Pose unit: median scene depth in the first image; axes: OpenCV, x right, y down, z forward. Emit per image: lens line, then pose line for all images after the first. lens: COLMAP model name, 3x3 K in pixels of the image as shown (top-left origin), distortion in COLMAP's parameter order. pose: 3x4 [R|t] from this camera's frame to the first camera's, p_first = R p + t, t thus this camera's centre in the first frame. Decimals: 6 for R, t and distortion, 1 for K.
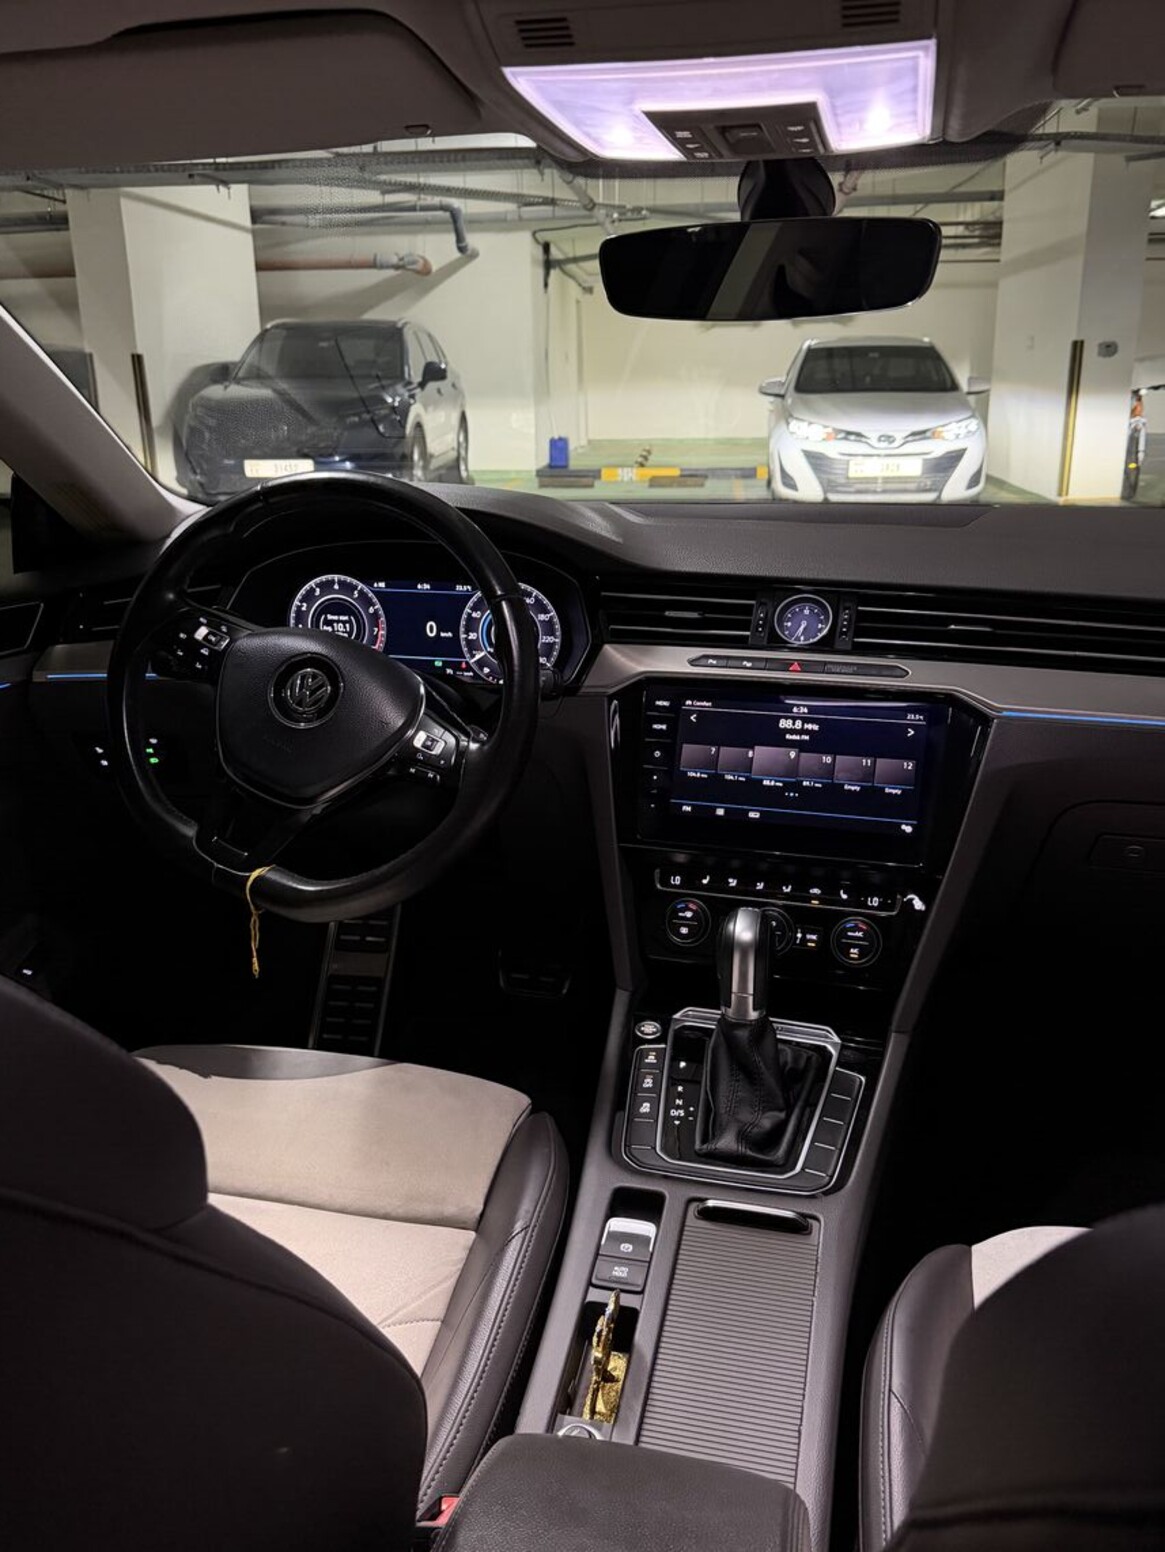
lens RADIAL K [[1281.8, 0, 582.5], [0, 1281.8, 776.0], [0, 0, 1]] dist [-0.001968, -0.007484]
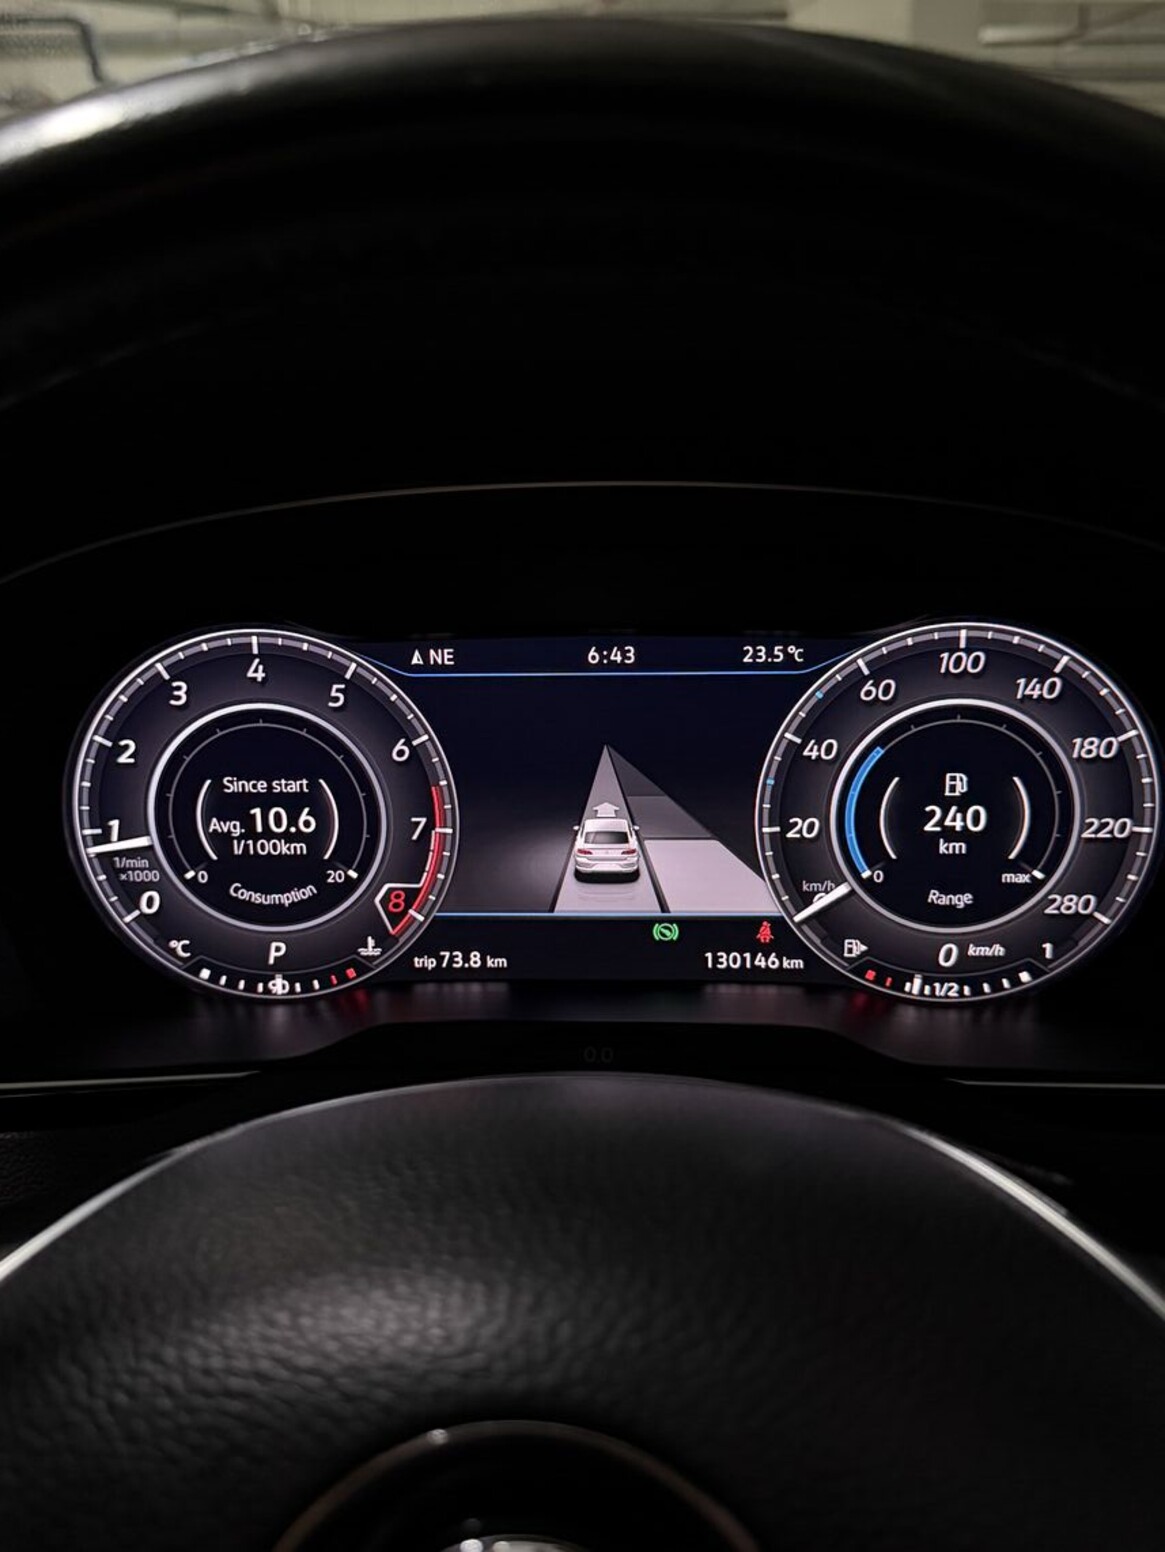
lens RADIAL K [[1596.8, 0, 582.5], [0, 1596.8, 776.0], [0, 0, 1]] dist [0.071141, 0.007621]
pose [[0.980645, -0.074787, 0.180950, -0.187982], [0.076378, 0.997077, -0.001826, -0.121015], [-0.180284, 0.015611, 0.983491, 0.666642]]
